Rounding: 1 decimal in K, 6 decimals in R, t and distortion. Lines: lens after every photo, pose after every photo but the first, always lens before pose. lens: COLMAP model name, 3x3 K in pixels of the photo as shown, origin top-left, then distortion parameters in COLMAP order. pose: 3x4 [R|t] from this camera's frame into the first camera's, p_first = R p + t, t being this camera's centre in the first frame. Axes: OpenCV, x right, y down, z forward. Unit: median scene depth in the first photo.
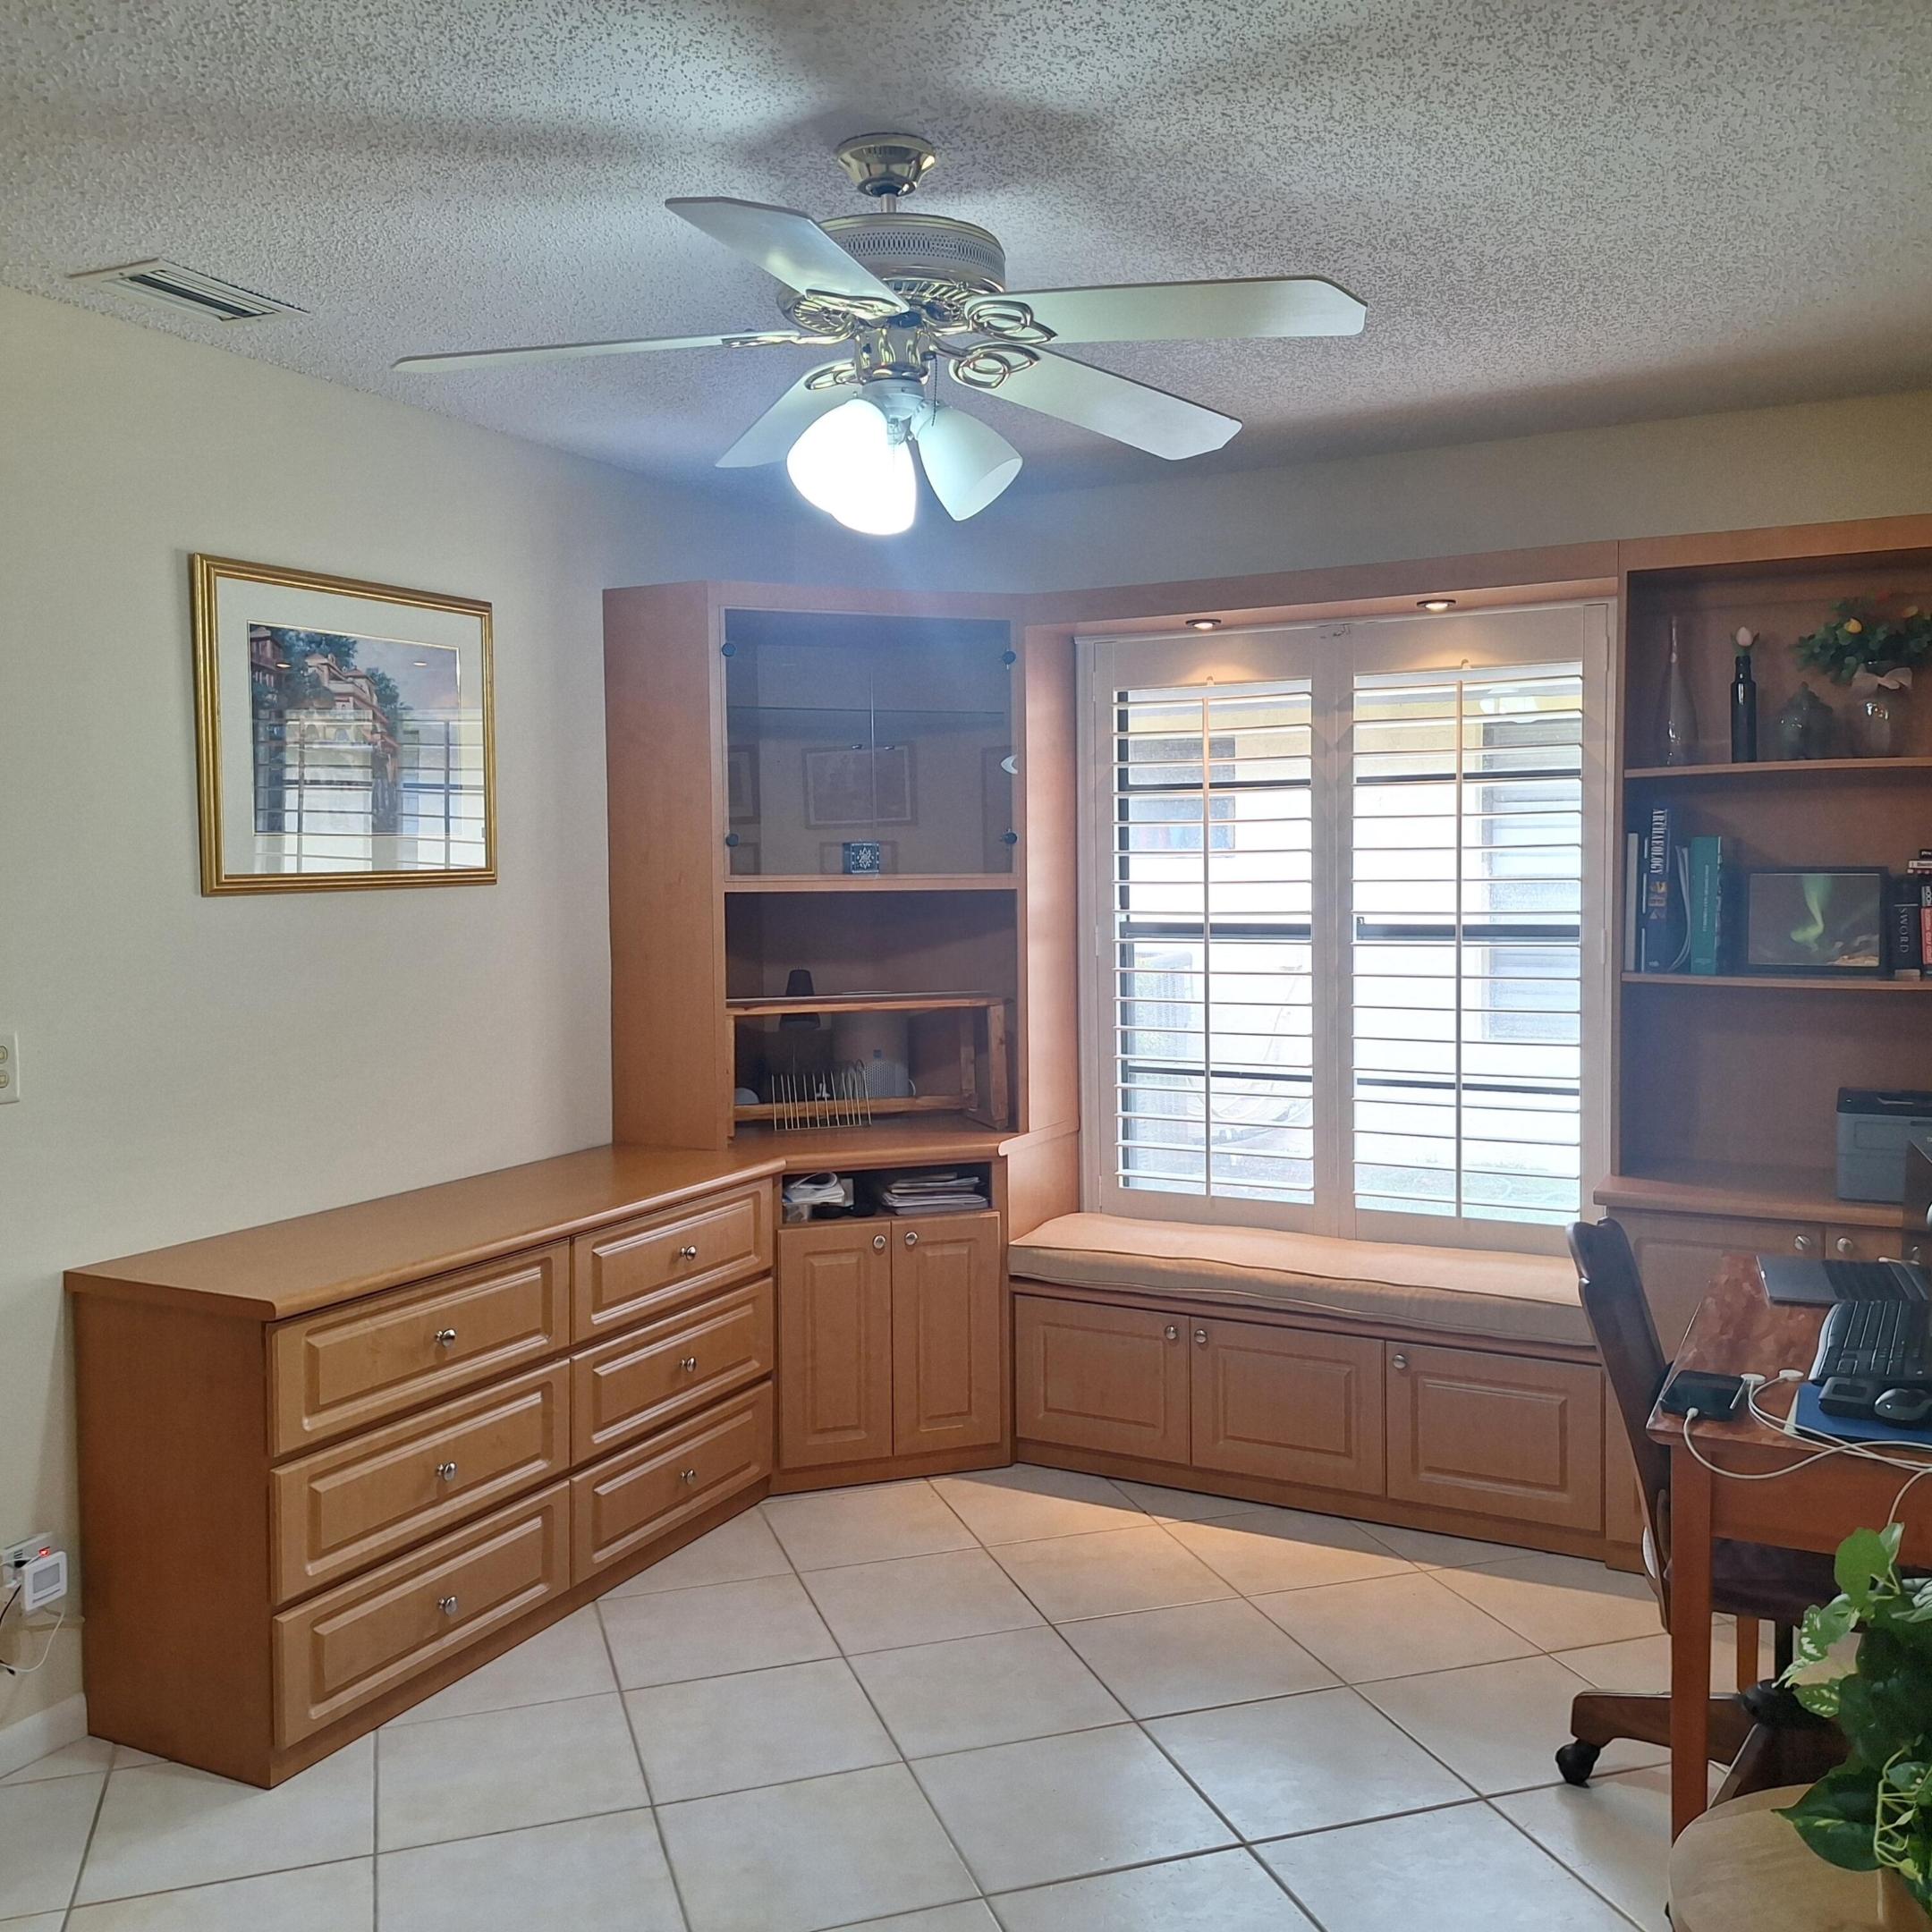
lens RADIAL K [[1827.9, 0, 962.9], [0, 1827.9, 938.3], [0, 0, 1]] dist [0.096938, 0.005857]
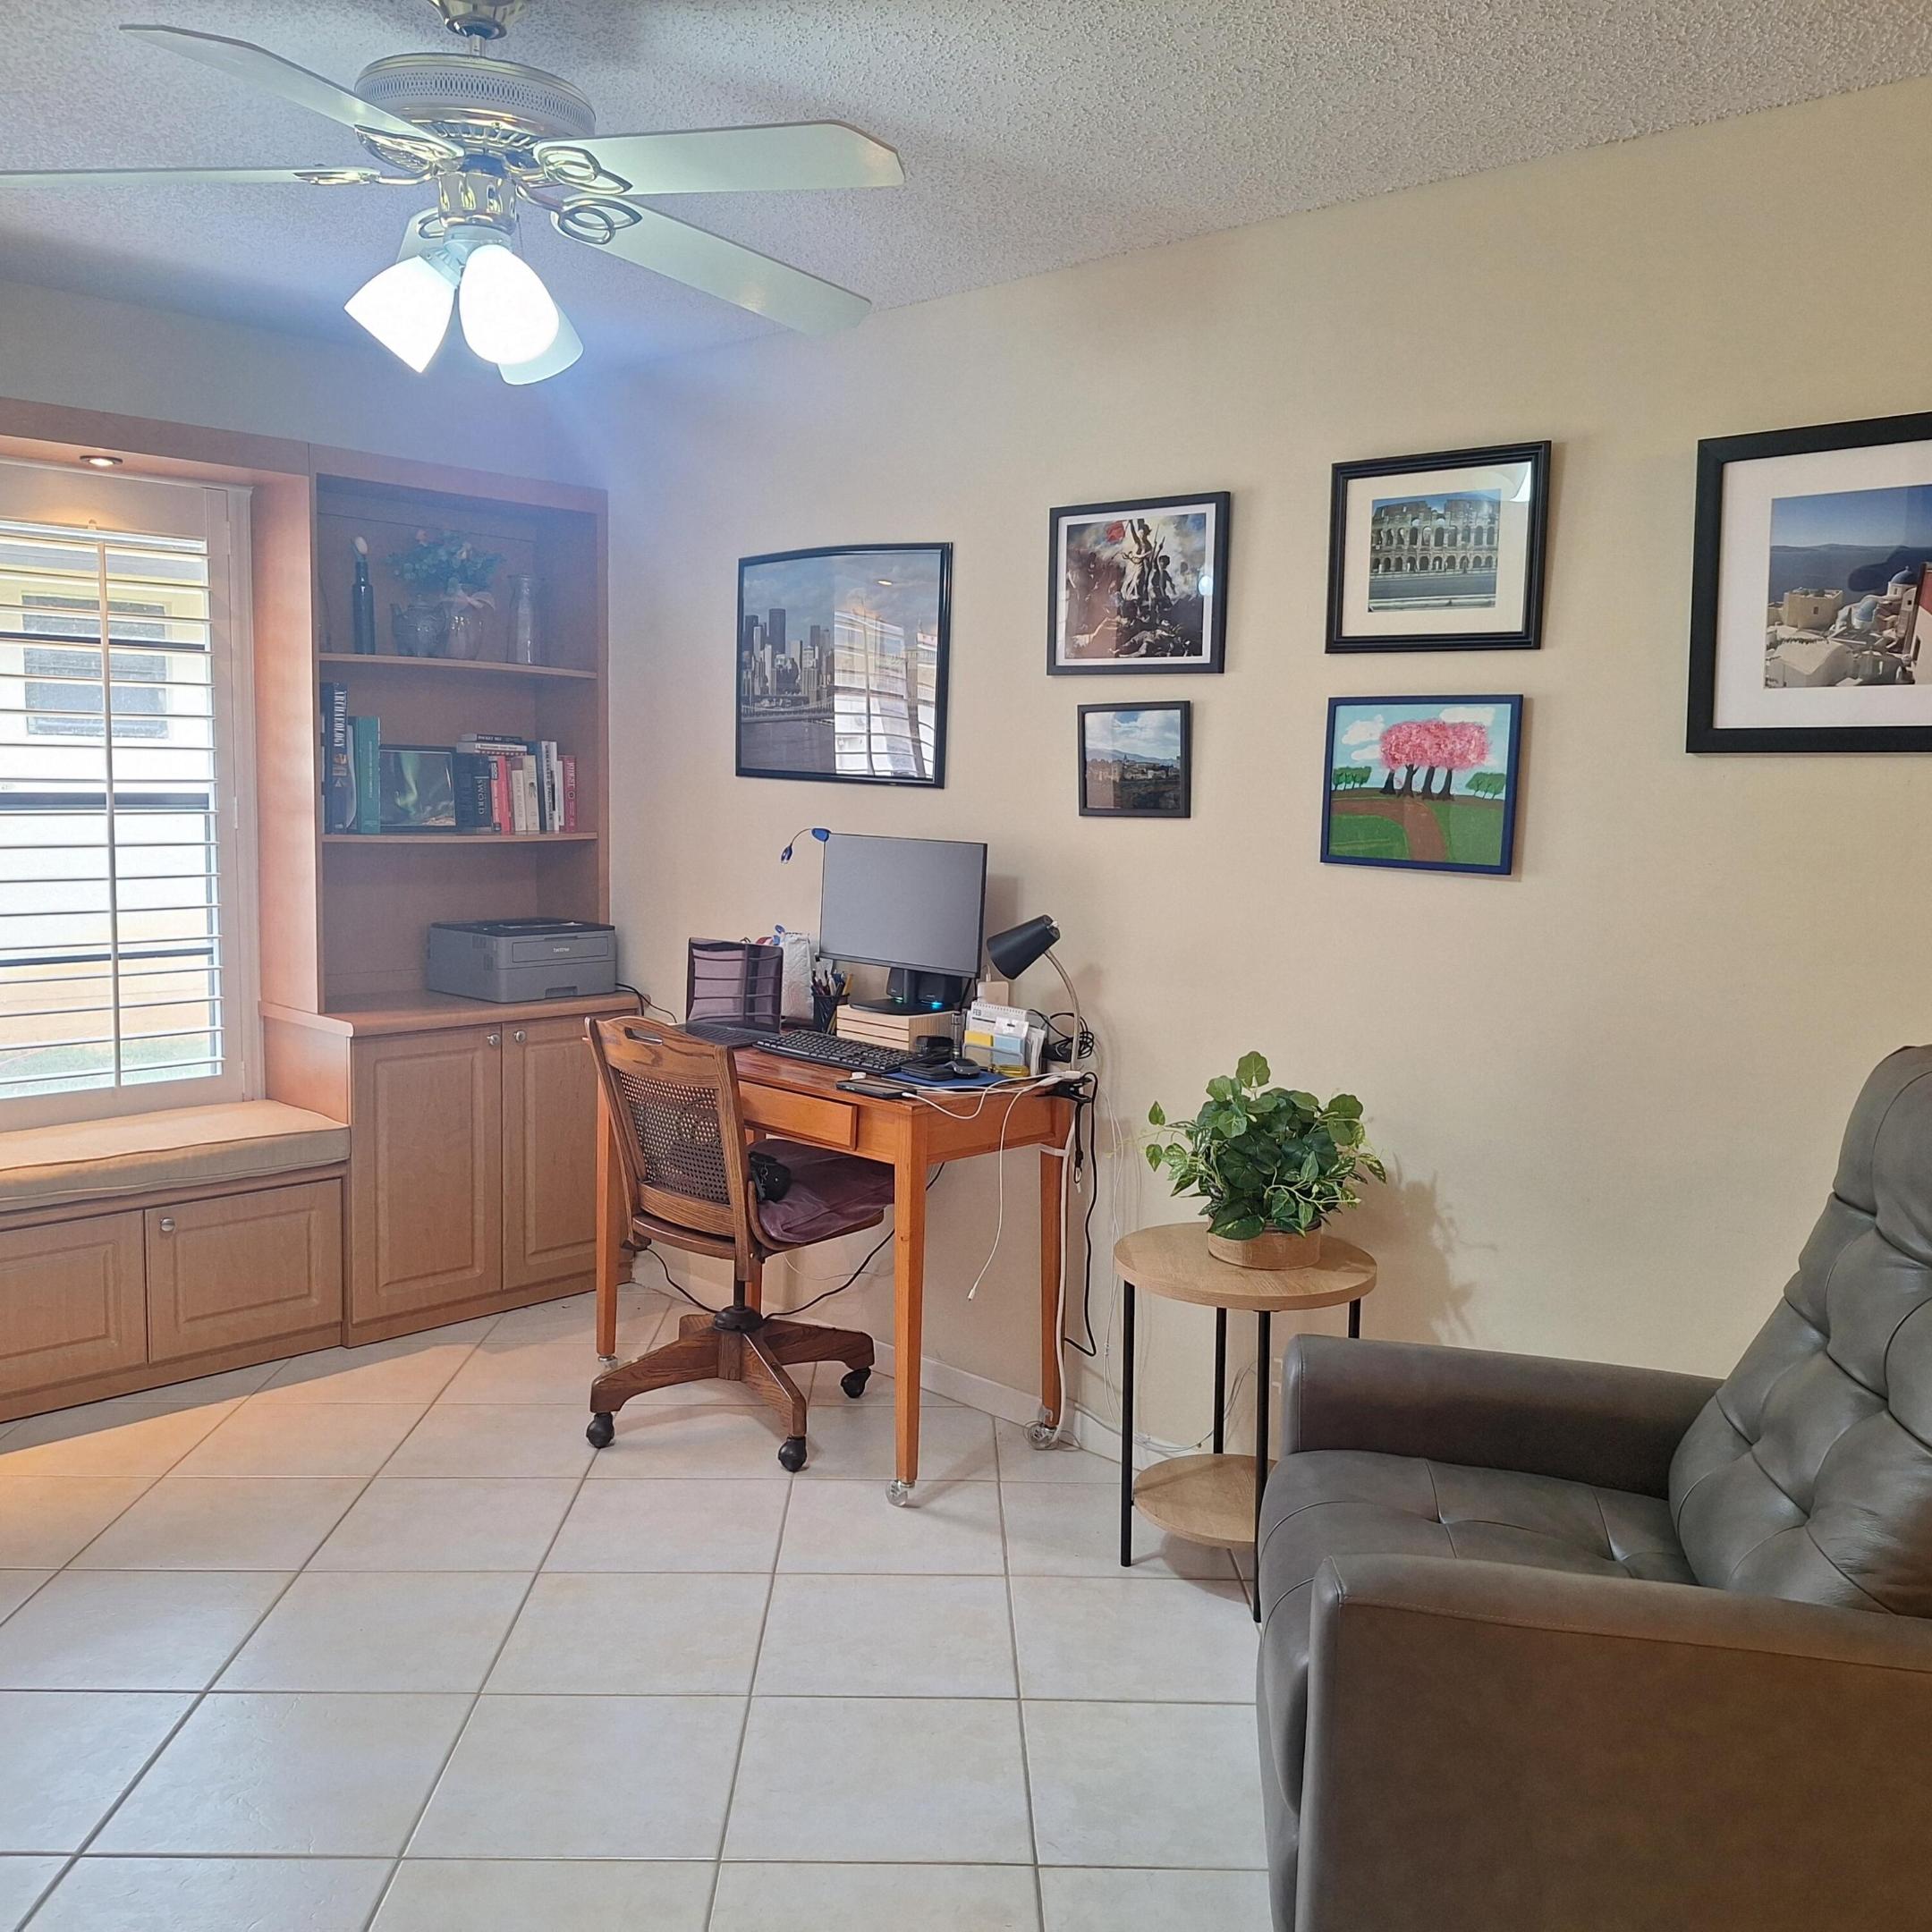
lens RADIAL K [[1785.5, 0, 972.6], [0, 1785.5, 989.6], [0, 0, 1]] dist [0.121404, -0.229132]
pose [[0.277565, -0.108579, 0.954551, -0.602156], [0.010731, 0.993881, 0.109933, -0.005141], [-0.960647, -0.020270, 0.277032, 0.315498]]
